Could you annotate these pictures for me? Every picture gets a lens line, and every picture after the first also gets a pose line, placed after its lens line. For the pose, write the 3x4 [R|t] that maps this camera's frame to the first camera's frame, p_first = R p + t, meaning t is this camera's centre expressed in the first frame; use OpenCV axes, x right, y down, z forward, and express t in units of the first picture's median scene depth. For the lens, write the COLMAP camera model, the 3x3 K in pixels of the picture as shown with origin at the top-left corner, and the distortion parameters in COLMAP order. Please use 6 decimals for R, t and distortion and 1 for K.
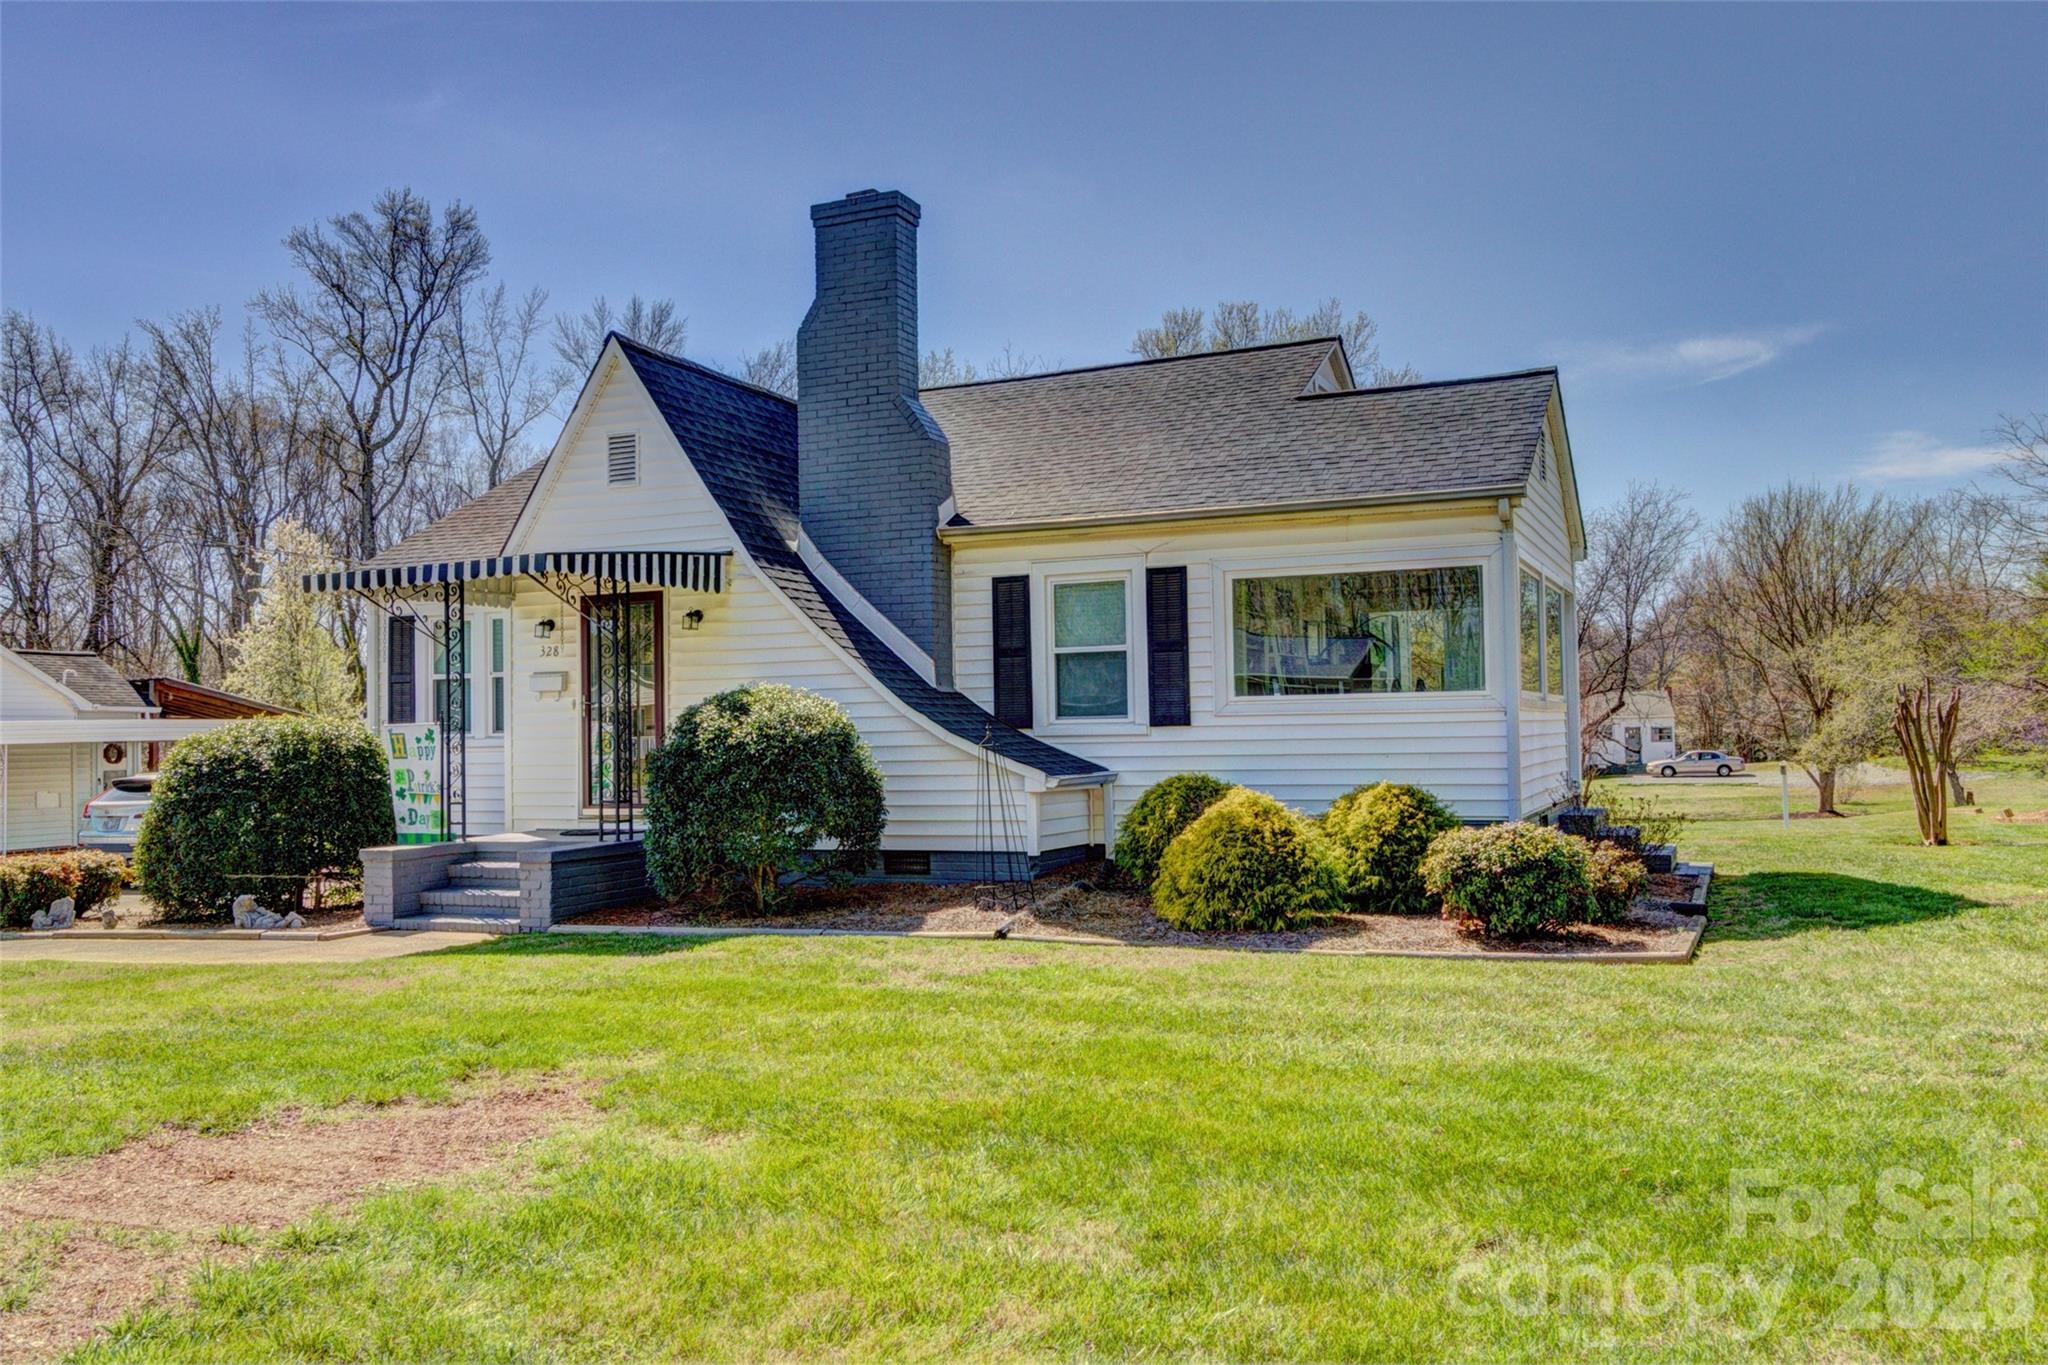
lens RADIAL K [[1662.6, 0, 1024.0], [0, 1662.6, 682.5], [0, 0, 1]] dist [0.000635, -0.000810]
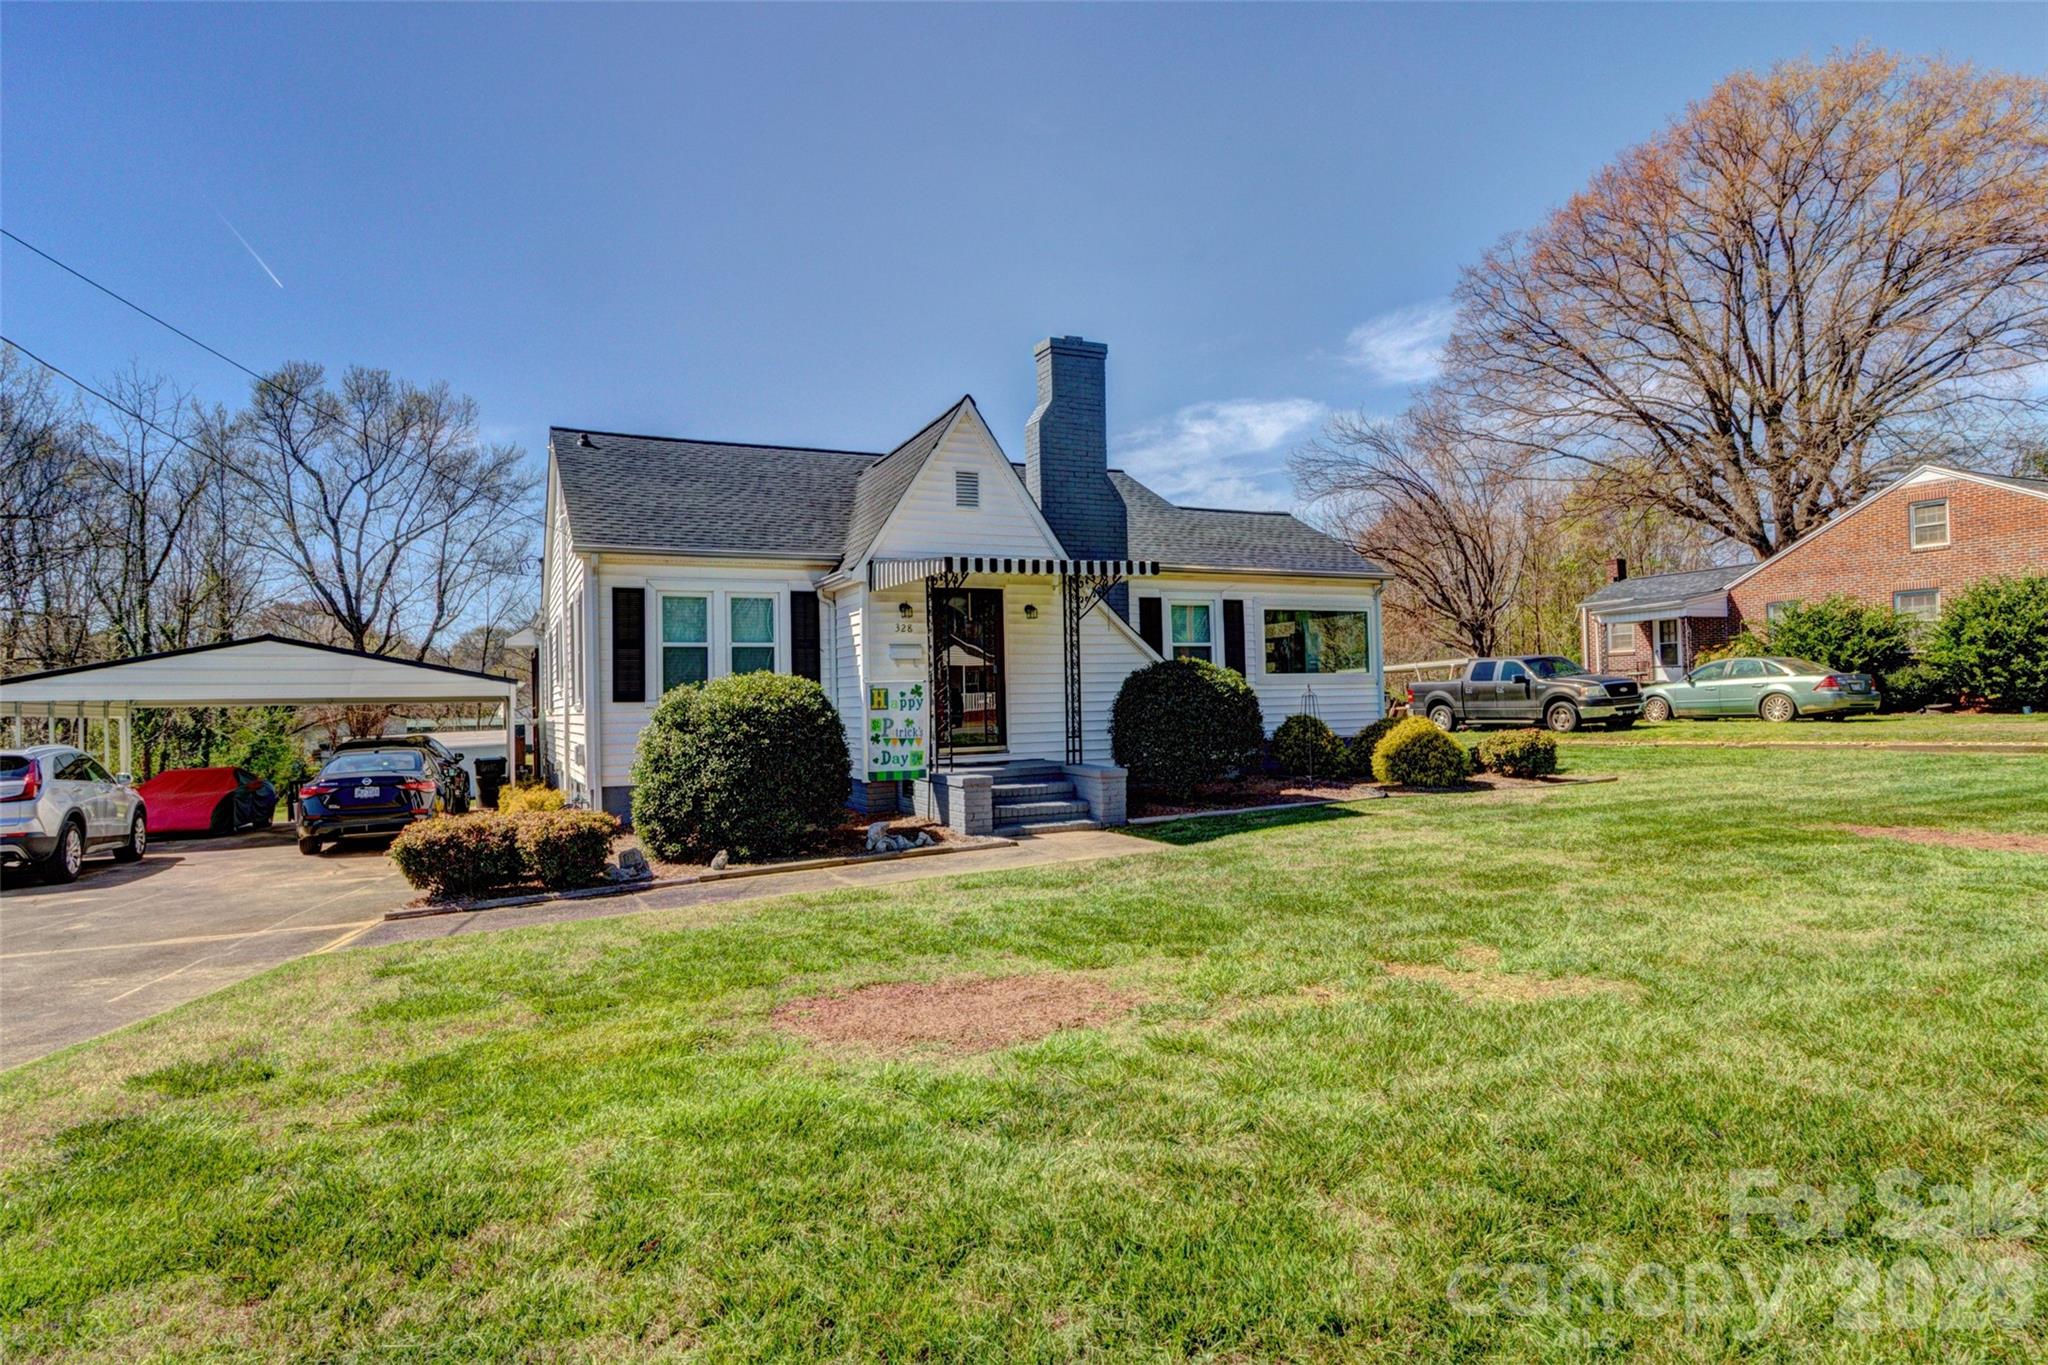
lens RADIAL K [[1124.5, 0, 1024.0], [0, 1124.5, 682.5], [0, 0, 1]] dist [0.000676, 0.002028]
pose [[0.644275, 0.017097, 0.764603, -0.928833], [-0.013012, 0.999850, -0.011392, 0.033421], [-0.764683, -0.002609, 0.644401, 0.380349]]
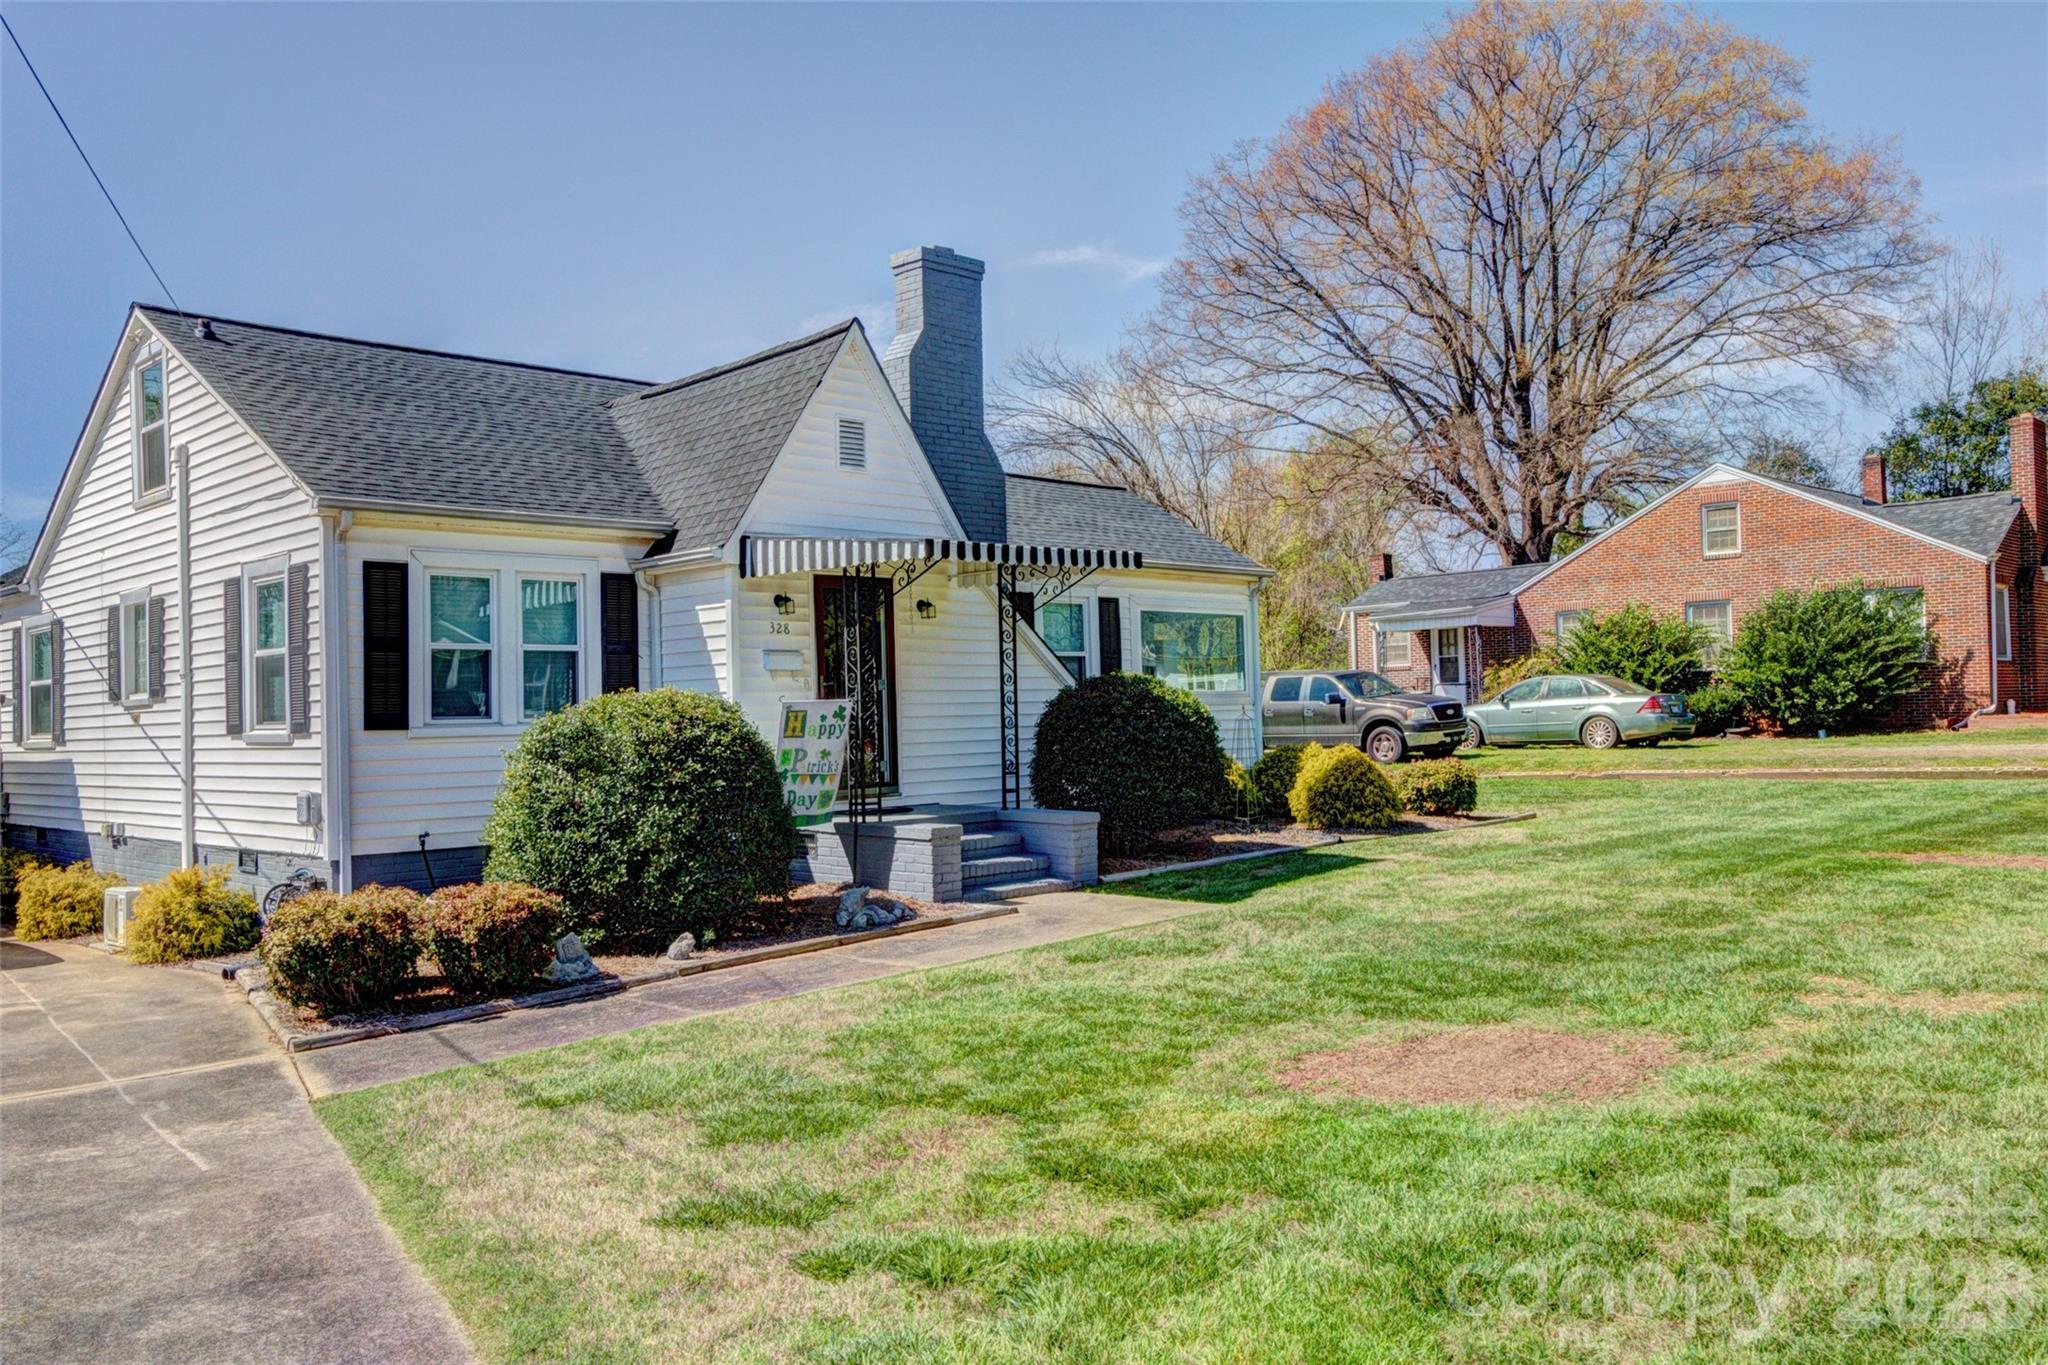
lens RADIAL K [[1593.5, 0, 1024.0], [0, 1593.5, 682.5], [0, 0, 1]] dist [0.003522, -0.002938]
pose [[0.351059, 0.029304, 0.935895, -1.131520], [-0.010955, 0.999570, -0.027188, 0.036663], [-0.936289, -0.000708, 0.351229, 0.571855]]
